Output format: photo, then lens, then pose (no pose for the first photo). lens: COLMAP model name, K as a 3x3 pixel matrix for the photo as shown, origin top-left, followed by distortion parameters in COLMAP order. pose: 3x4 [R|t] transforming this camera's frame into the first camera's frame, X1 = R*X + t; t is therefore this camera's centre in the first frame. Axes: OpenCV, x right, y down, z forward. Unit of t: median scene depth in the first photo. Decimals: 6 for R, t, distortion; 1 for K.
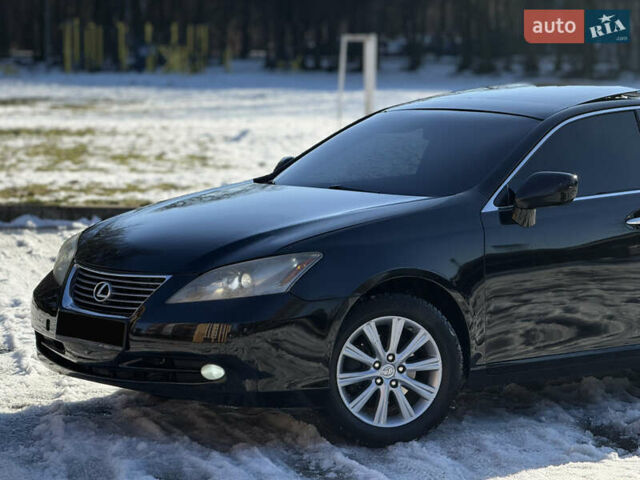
lens RADIAL K [[2257.4, 0, 320.0], [0, 2257.4, 240.0], [0, 0, 1]] dist [0.209874, 2.253362]
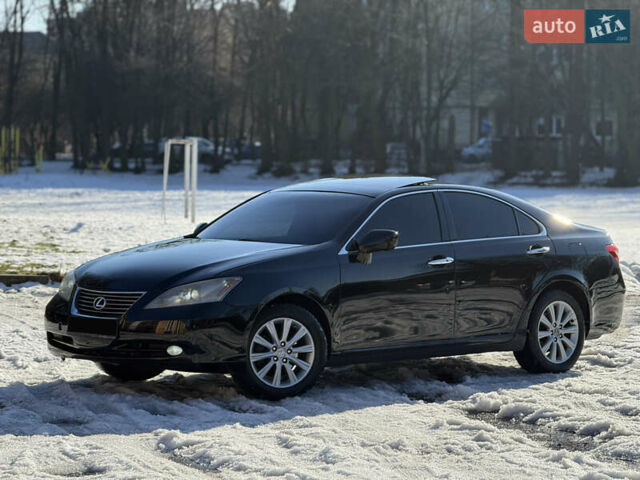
lens RADIAL K [[2257.4, 0, 320.0], [0, 2257.4, 240.0], [0, 0, 1]] dist [0.209874, 2.253362]
pose [[0.995605, 0.005122, 0.093507, -0.091638], [-0.000855, 0.998959, -0.045618, 0.051028], [-0.093644, 0.045338, 0.994573, -0.589152]]
